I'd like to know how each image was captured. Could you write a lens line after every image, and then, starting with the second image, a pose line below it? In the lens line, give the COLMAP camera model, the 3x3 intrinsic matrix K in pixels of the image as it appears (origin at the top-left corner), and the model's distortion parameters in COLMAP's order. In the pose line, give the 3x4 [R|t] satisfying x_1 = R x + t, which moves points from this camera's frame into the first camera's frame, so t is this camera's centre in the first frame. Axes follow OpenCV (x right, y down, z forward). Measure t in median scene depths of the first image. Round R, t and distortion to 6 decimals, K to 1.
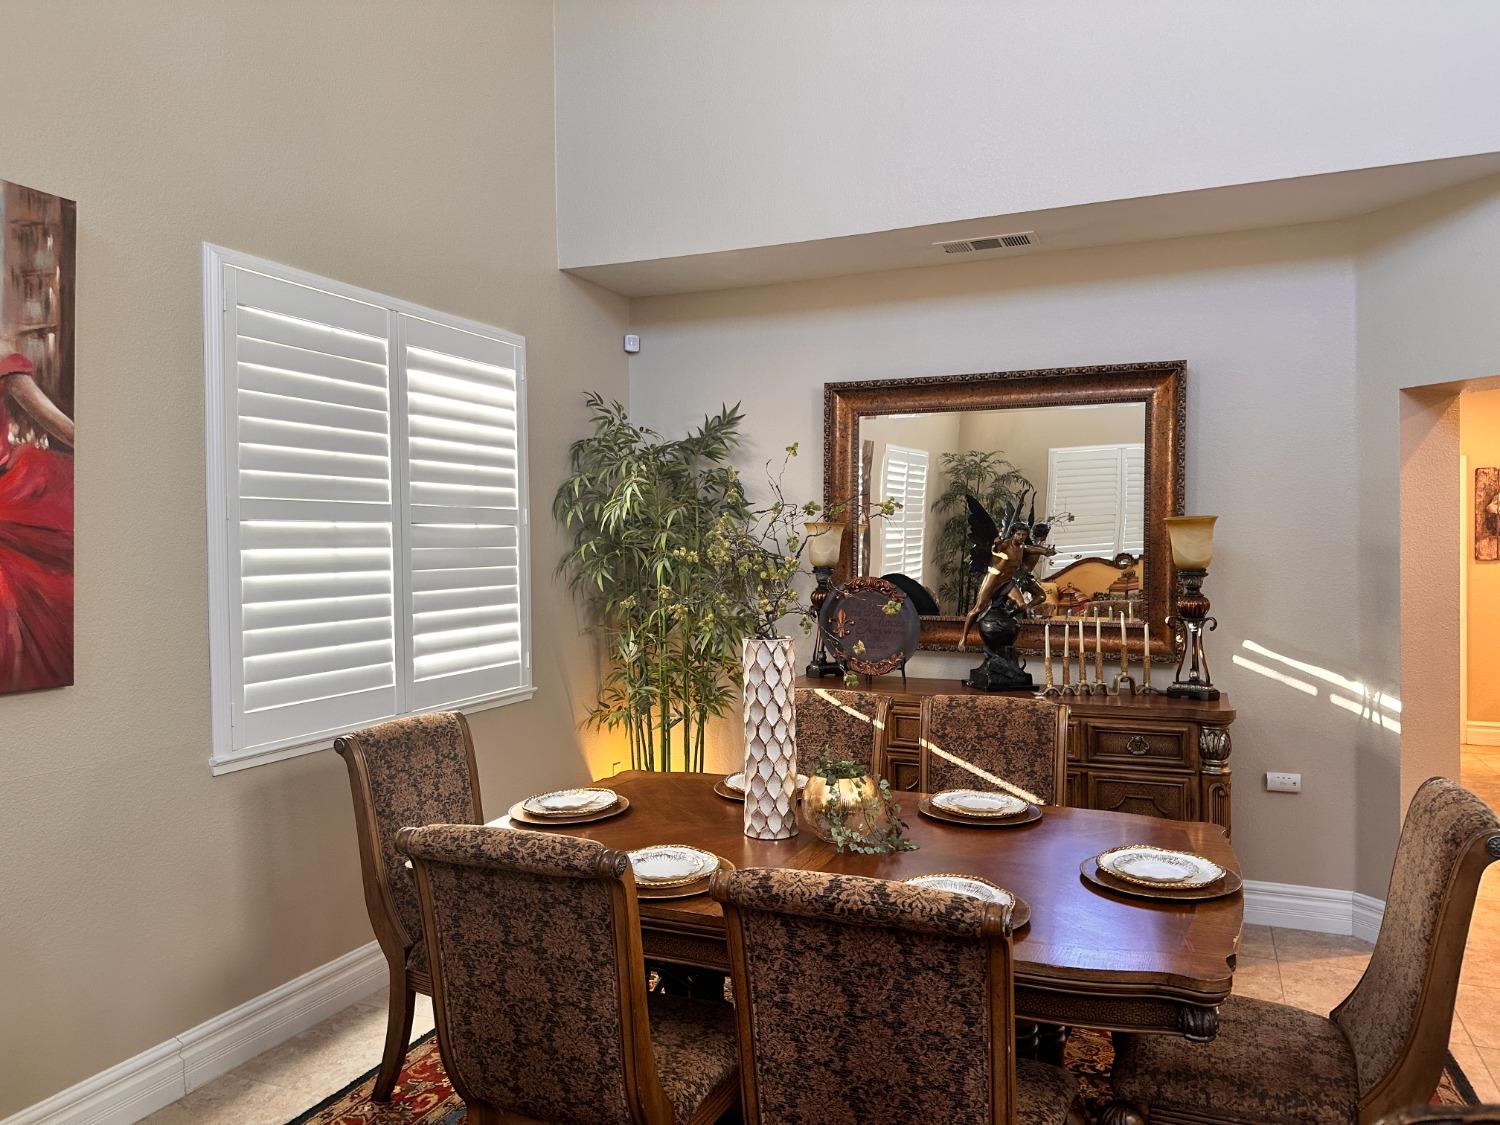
lens RADIAL K [[1047.9, 0, 766.4], [0, 1047.9, 555.2], [0, 0, 1]] dist [0.036664, -0.051077]
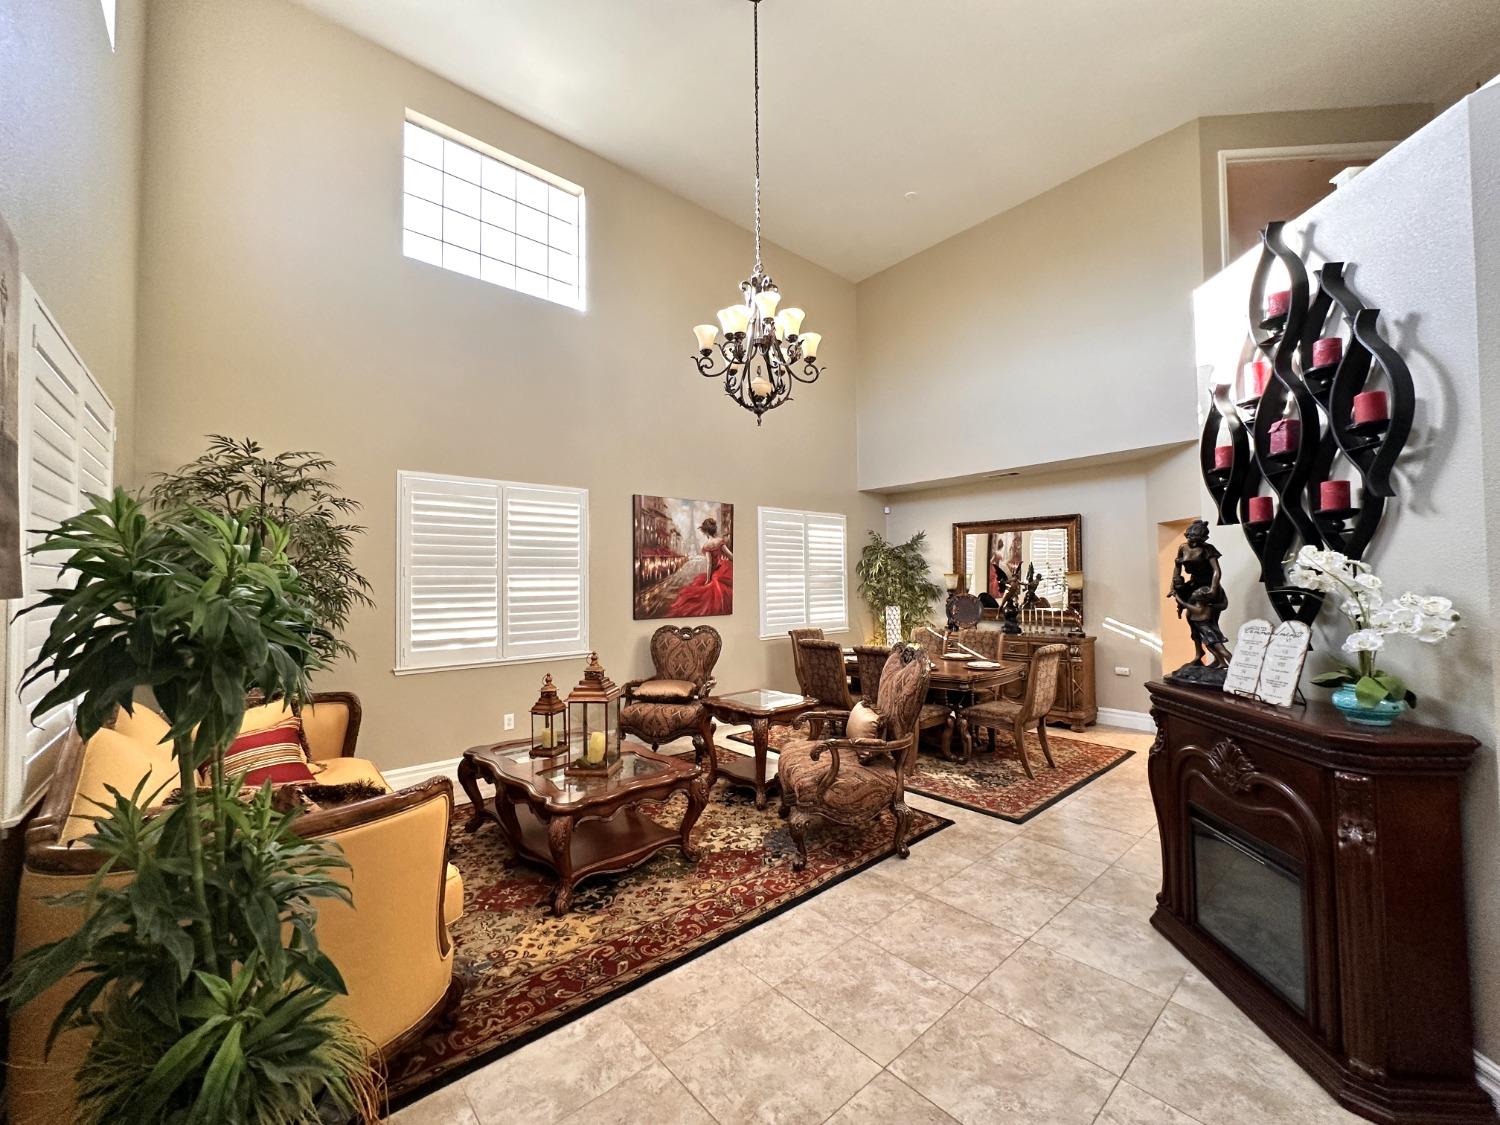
lens RADIAL K [[601.3, 0, 748.3], [0, 601.3, 570.2], [0, 0, 1]] dist [-0.003262, 0.000866]
pose [[0.893026, -0.009730, -0.449900, 0.366125], [-0.003080, 0.999611, -0.027732, 0.006698], [0.449994, 0.026151, 0.892648, -0.839523]]
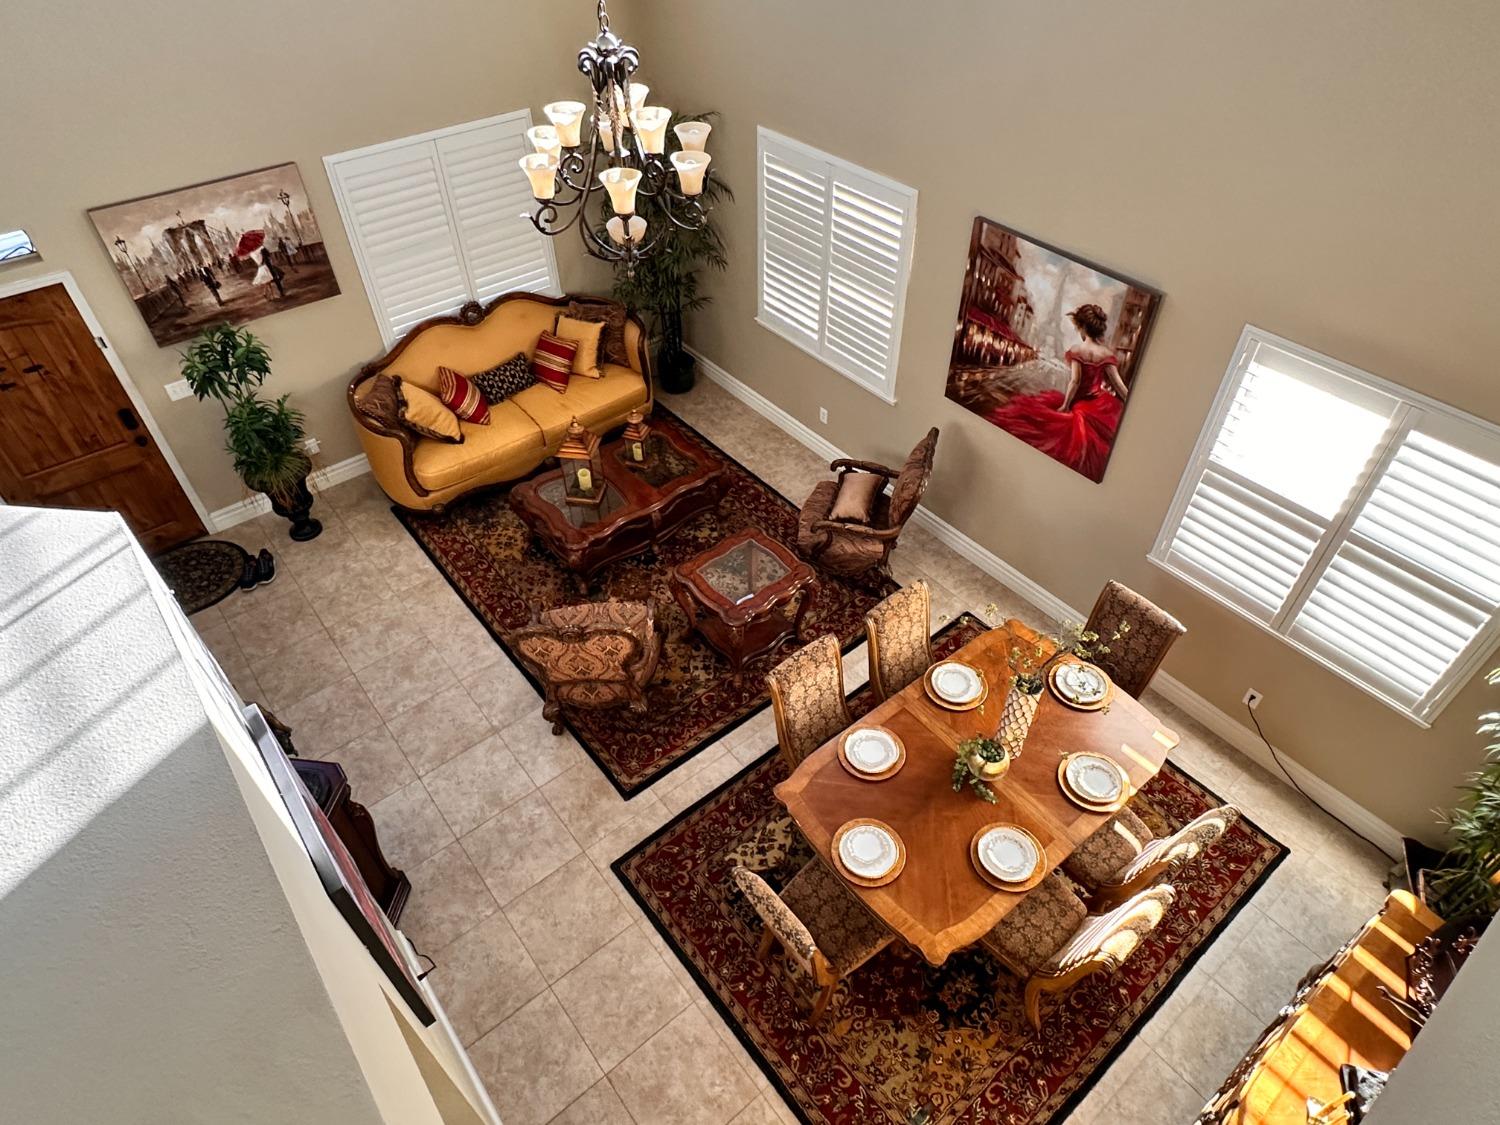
lens RADIAL K [[880.0, 0, 749.5], [0, 880.0, 565.4], [0, 0, 1]] dist [-0.006500, 0.001002]
pose [[-0.482720, 0.621149, -0.617378, 0.733512], [0.005354, 0.707031, 0.707162, -0.804360], [0.875758, 0.338056, -0.344624, 0.743760]]
